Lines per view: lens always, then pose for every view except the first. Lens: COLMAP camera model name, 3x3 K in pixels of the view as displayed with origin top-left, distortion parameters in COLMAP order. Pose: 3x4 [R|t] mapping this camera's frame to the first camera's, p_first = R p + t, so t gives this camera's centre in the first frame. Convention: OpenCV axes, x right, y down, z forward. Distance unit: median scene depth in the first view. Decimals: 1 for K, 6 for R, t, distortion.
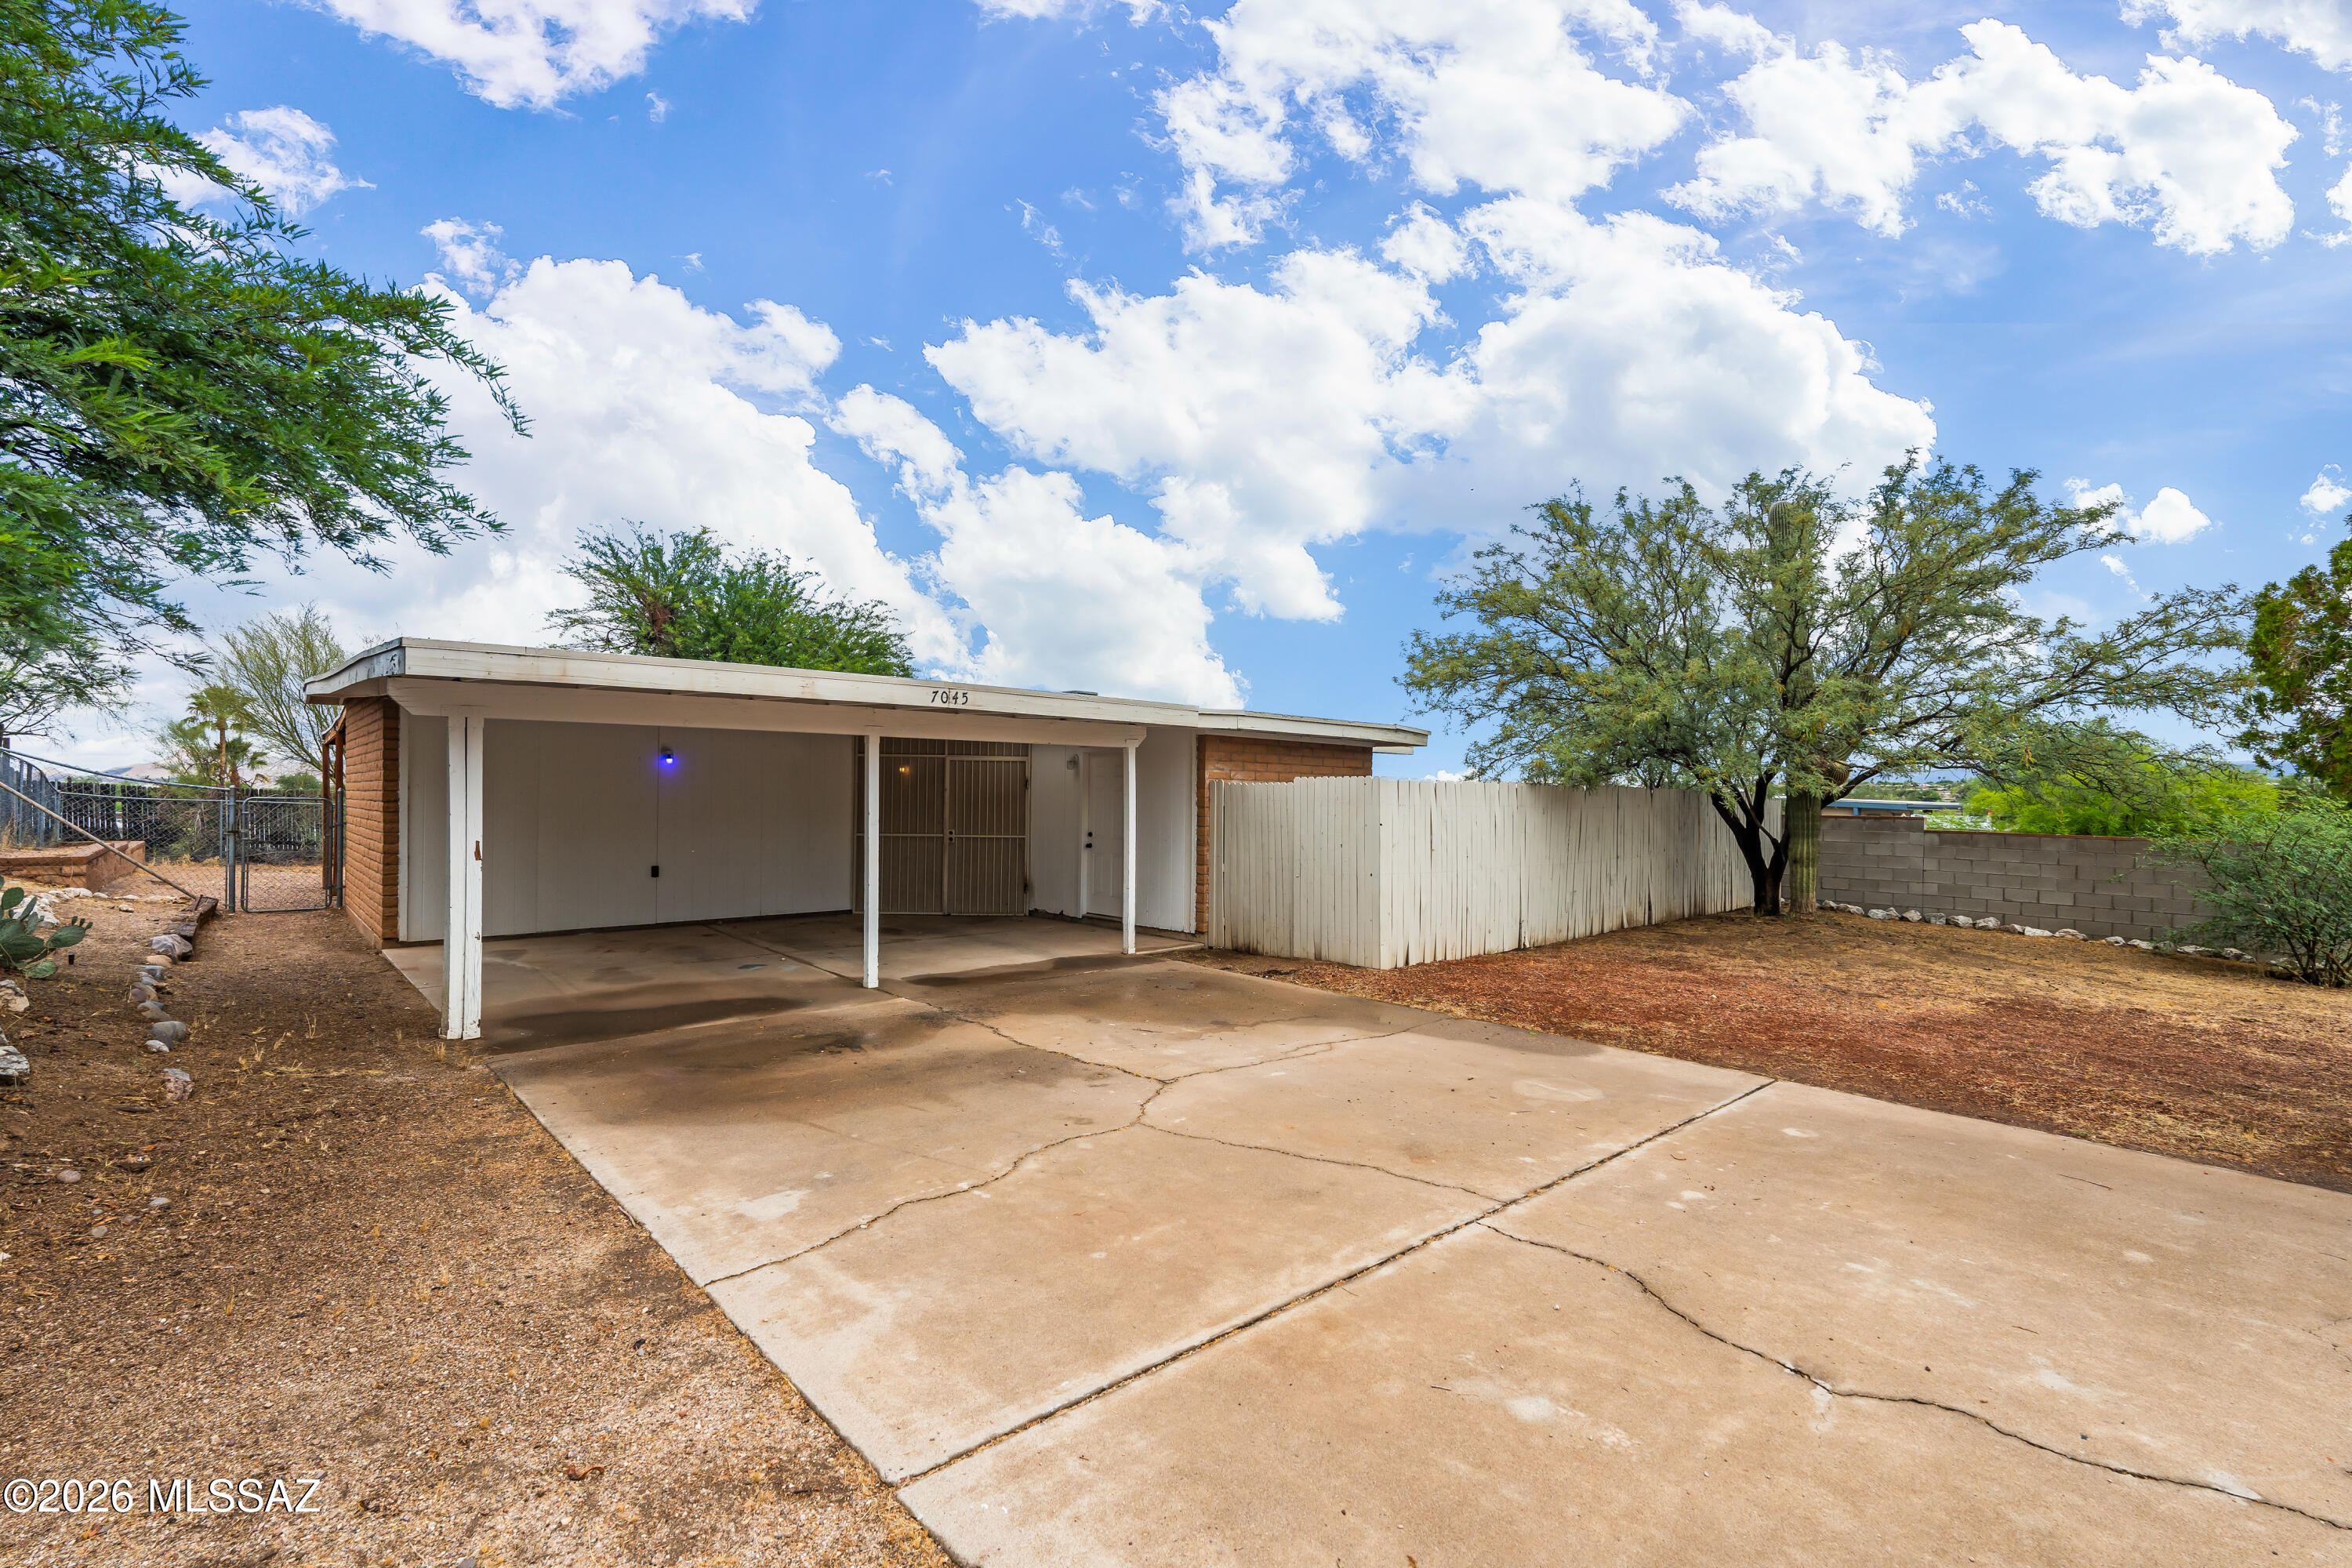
lens RADIAL K [[1029.2, 0, 1170.9], [0, 1029.2, 789.8], [0, 0, 1]] dist [-0.002028, 0.000190]
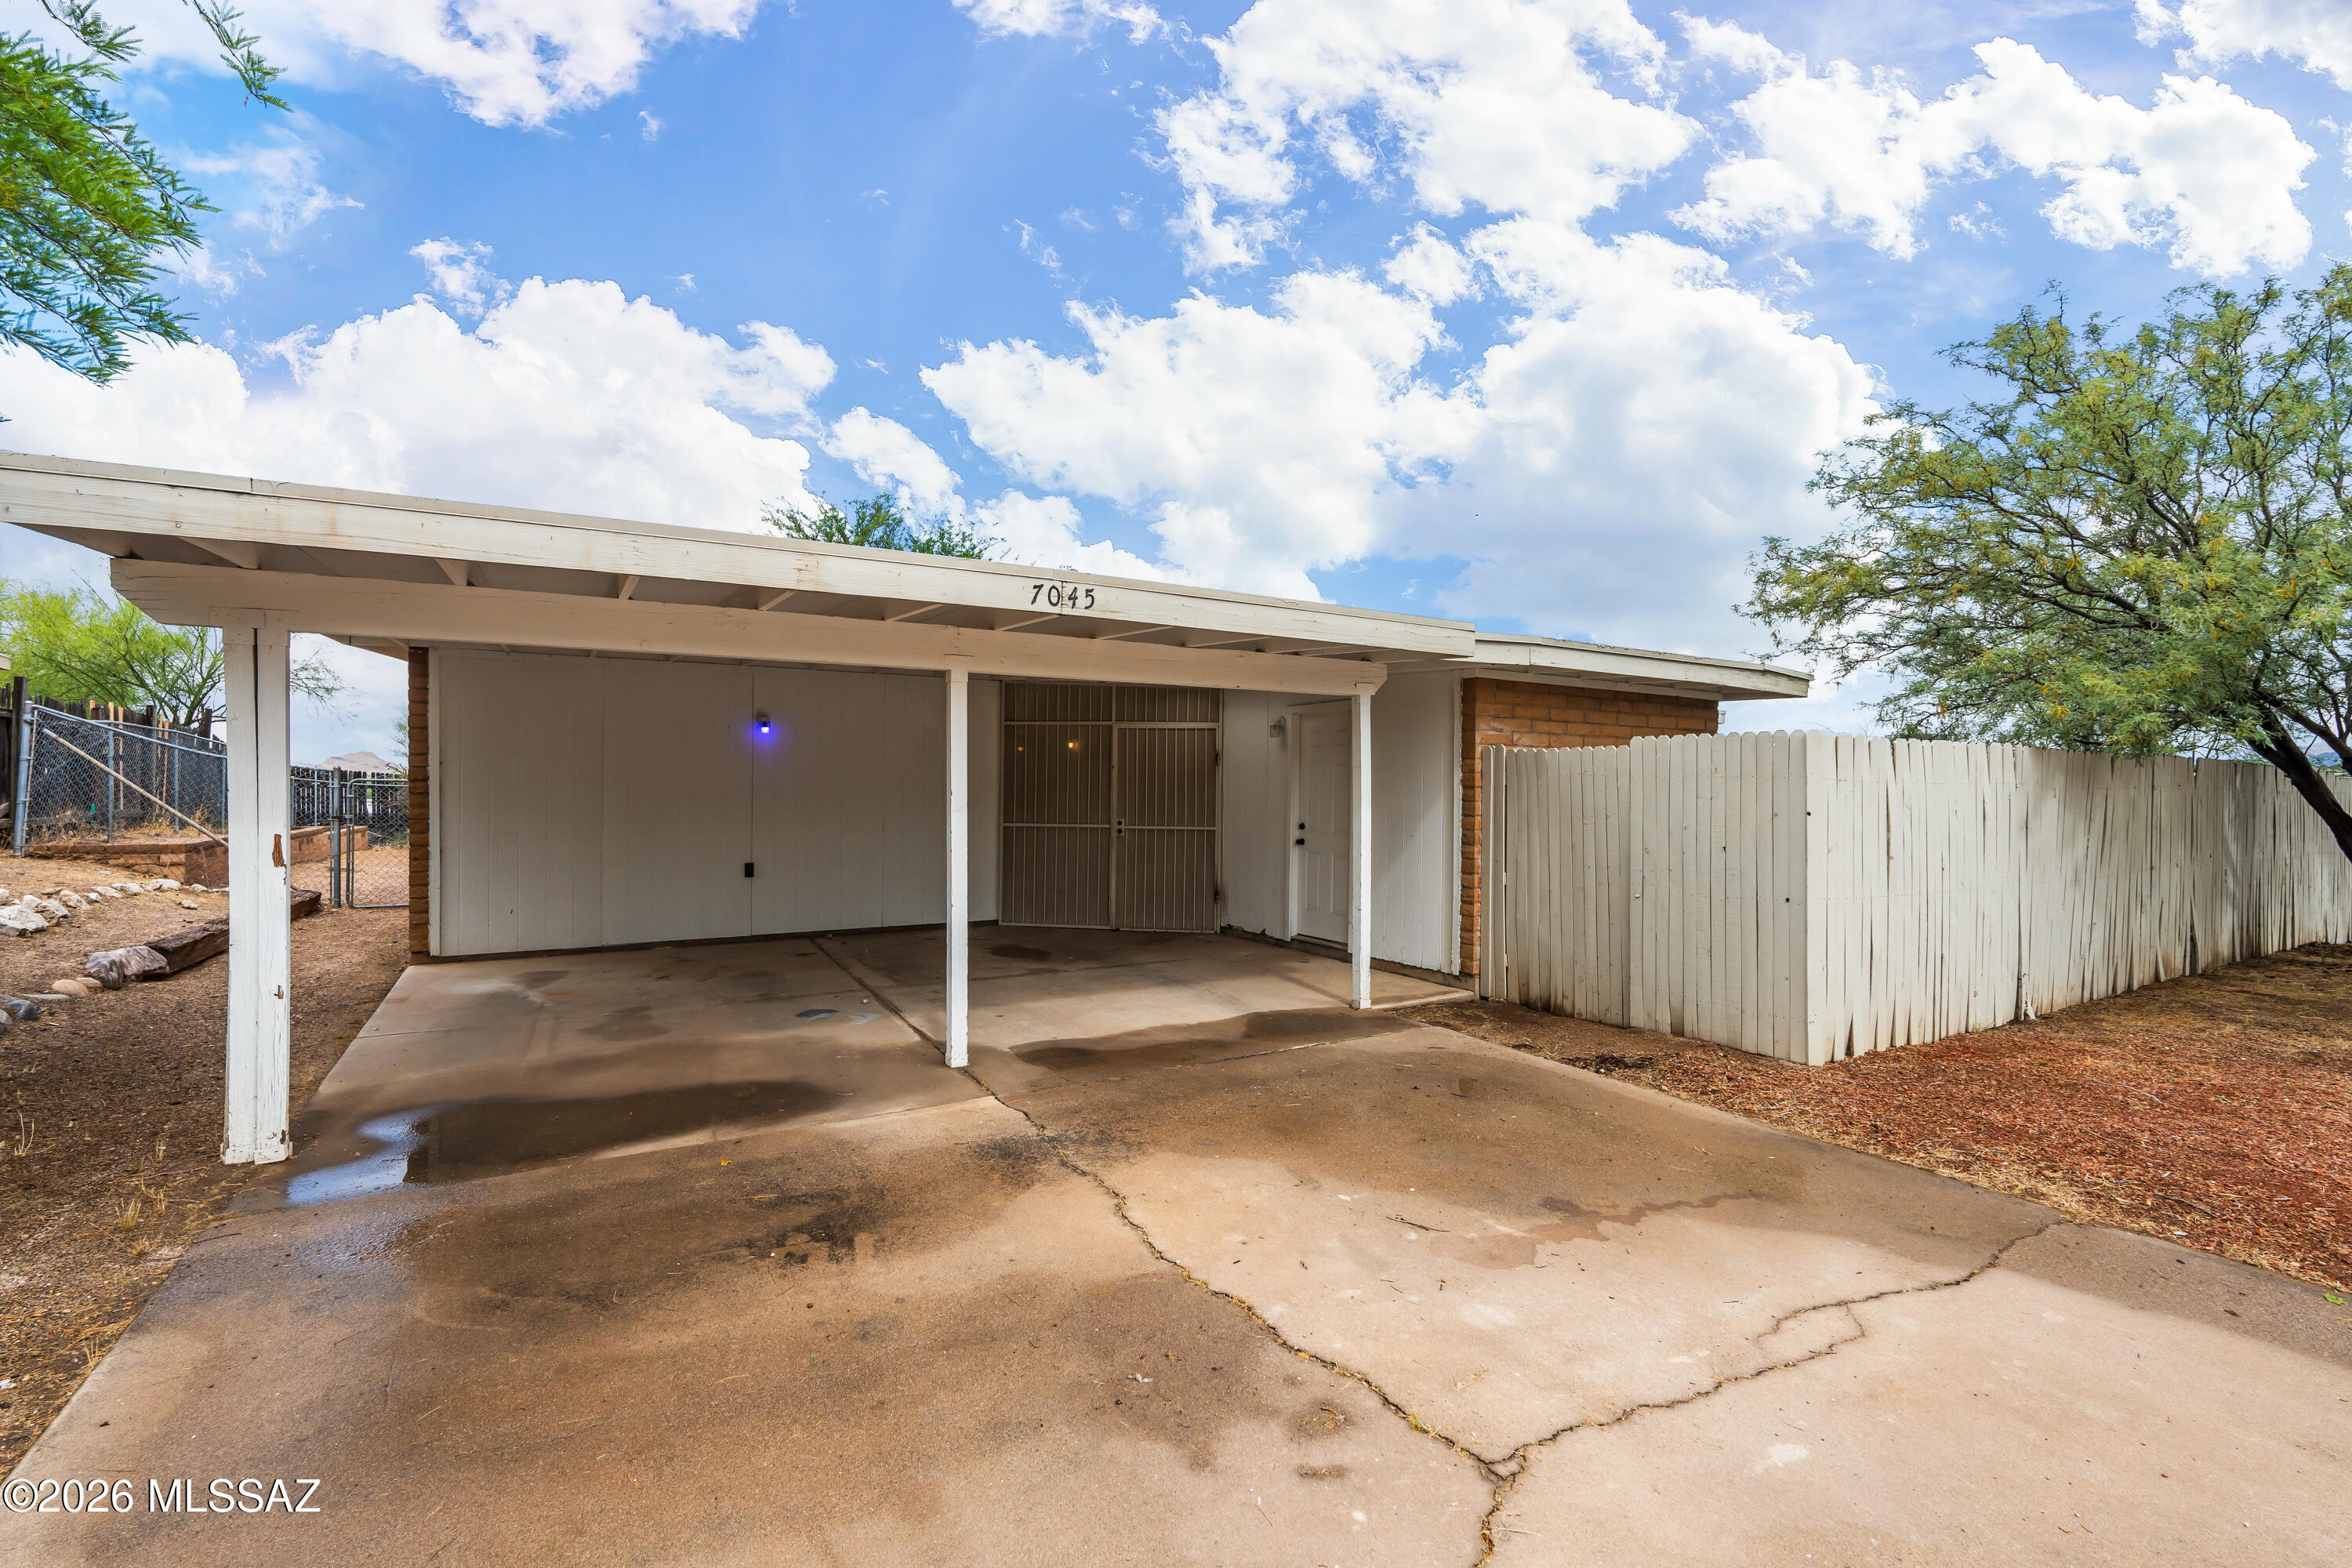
lens RADIAL K [[1029.2, 0, 1170.9], [0, 1029.2, 789.8], [0, 0, 1]] dist [-0.002028, 0.000190]
pose [[0.978959, -0.001322, -0.204054, -0.023559], [0.003501, 0.999941, 0.010314, 0.011229], [0.204028, -0.010812, 0.978905, 0.306078]]
